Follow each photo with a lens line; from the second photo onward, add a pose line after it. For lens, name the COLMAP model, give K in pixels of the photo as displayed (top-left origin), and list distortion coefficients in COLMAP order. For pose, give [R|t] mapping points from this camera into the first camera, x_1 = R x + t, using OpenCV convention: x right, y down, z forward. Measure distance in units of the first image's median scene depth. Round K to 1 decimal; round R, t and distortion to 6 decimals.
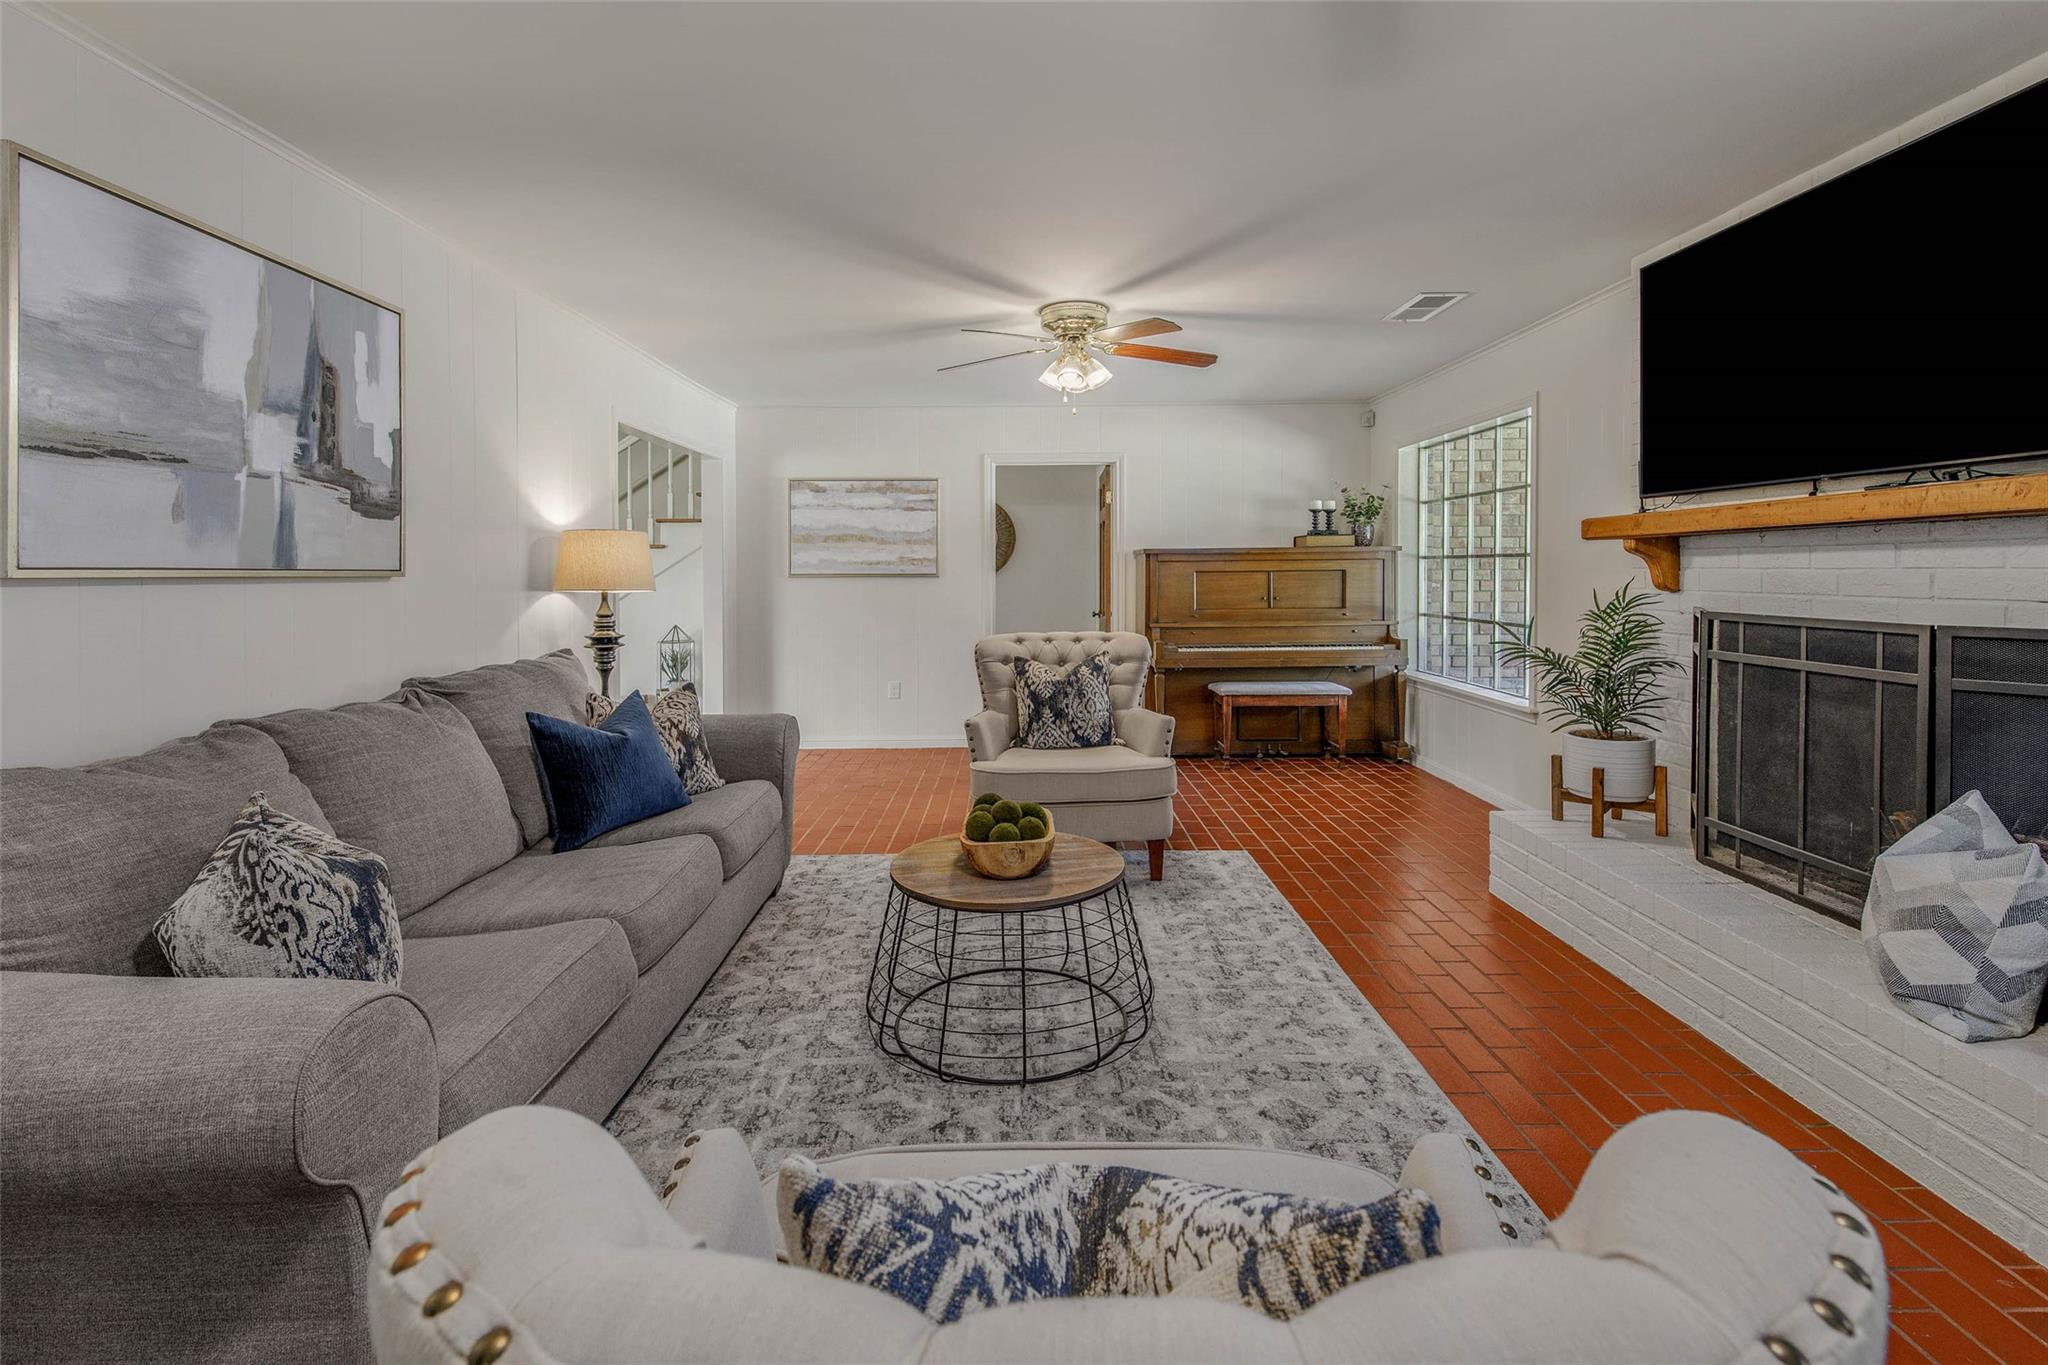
lens RADIAL K [[870.5, 0, 1085.4], [0, 870.5, 578.8], [0, 0, 1]] dist [0.004513, -0.002291]
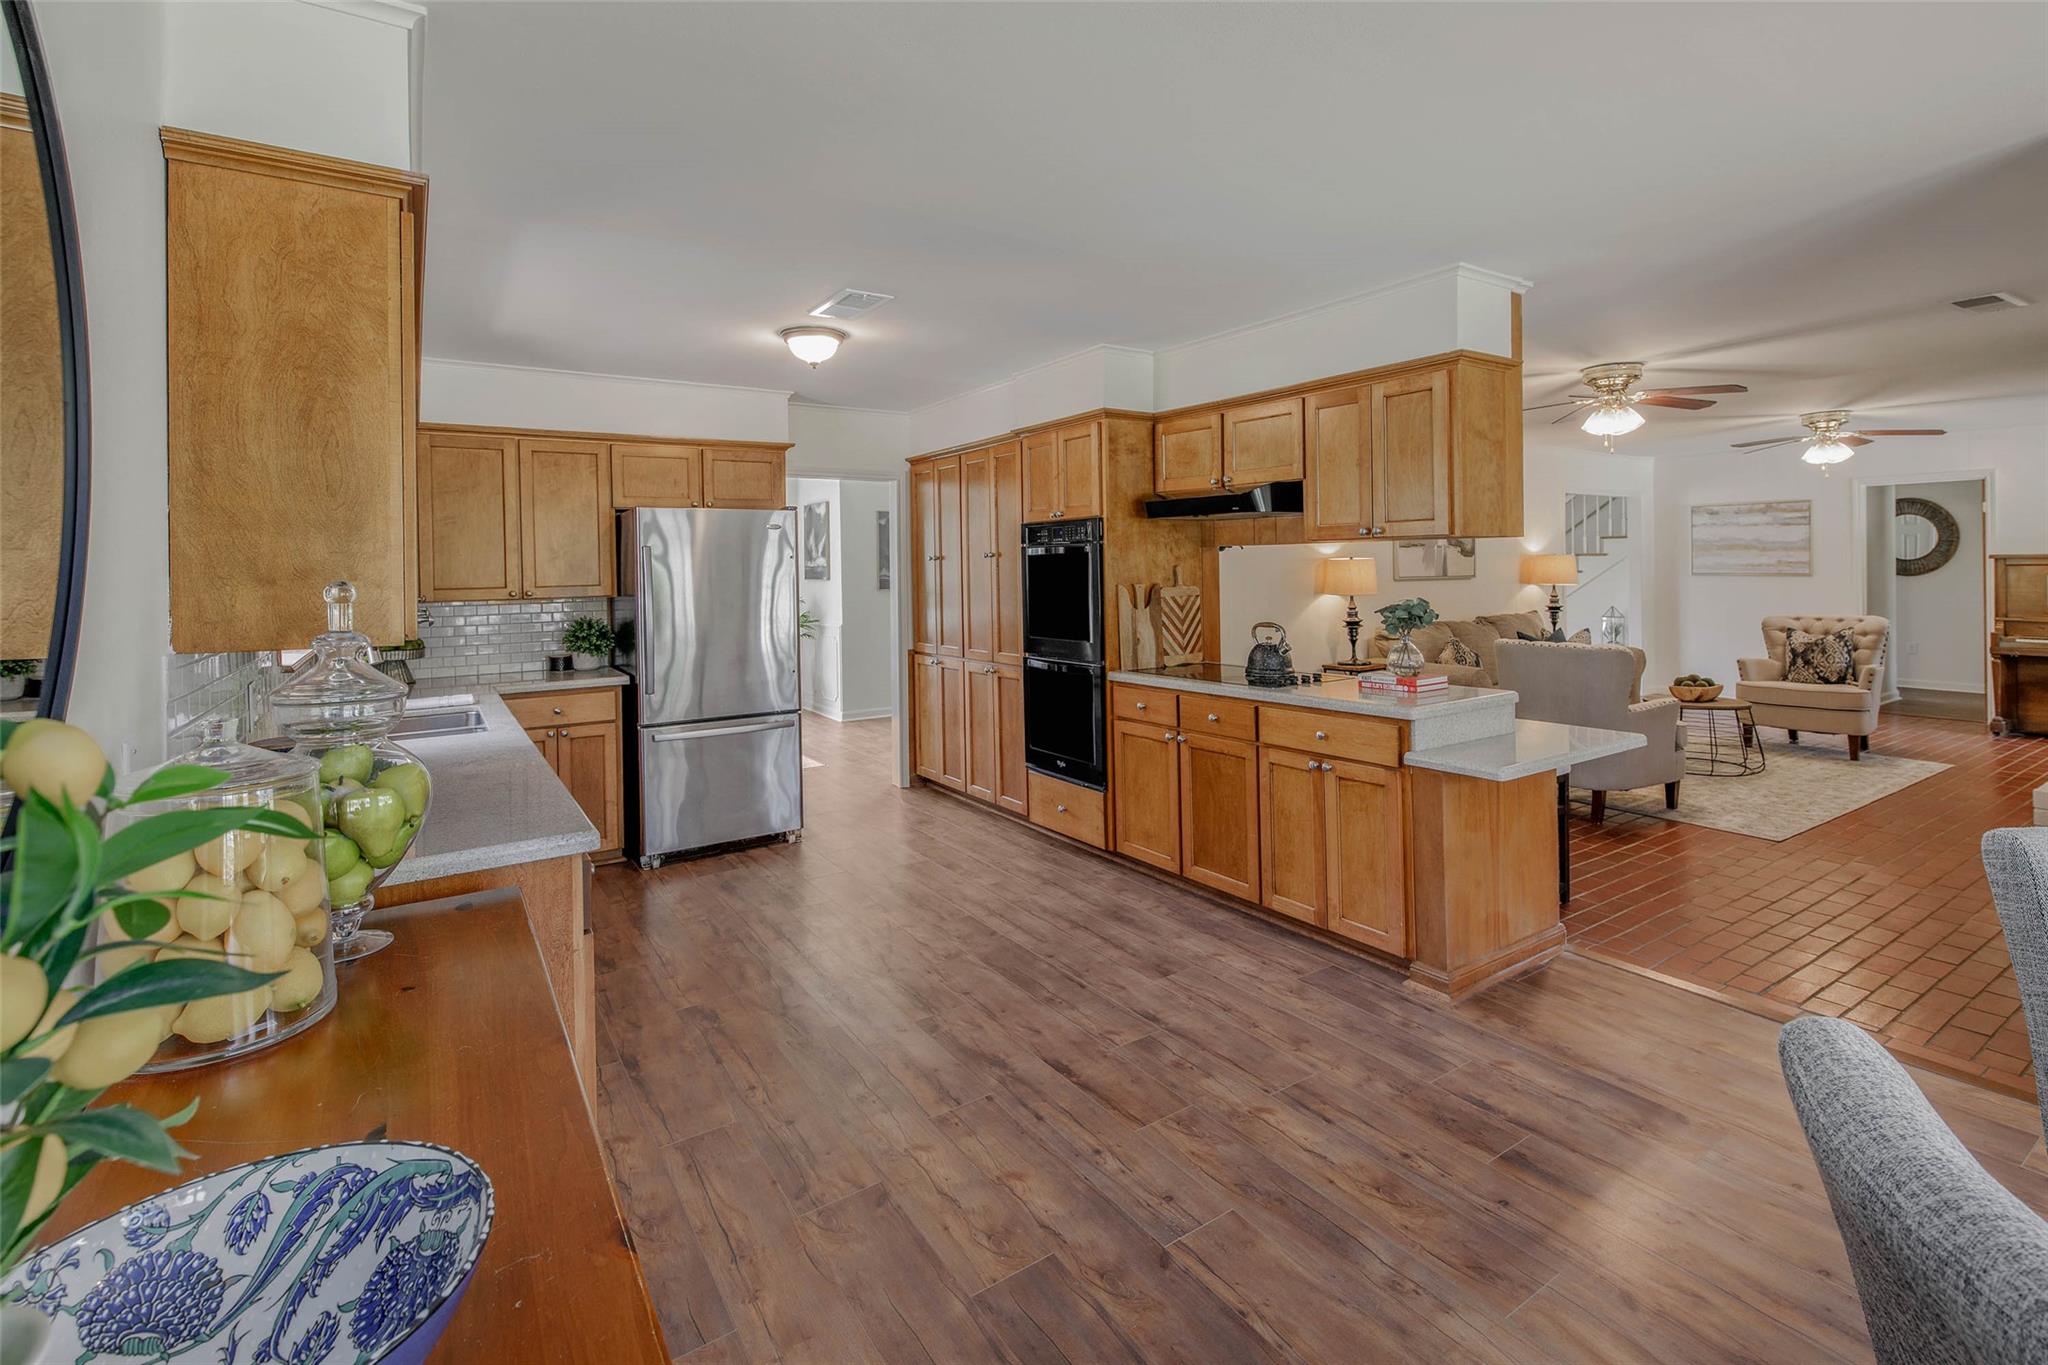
lens RADIAL K [[951.6, 0, 1133.5], [0, 951.6, 568.9], [0, 0, 1]] dist [0.011803, -0.007343]
pose [[0.566058, 0.001823, -0.824364, 0.898311], [0.000154, 0.999997, 0.002317, -0.033018], [0.824366, -0.001438, 0.566056, -1.322057]]
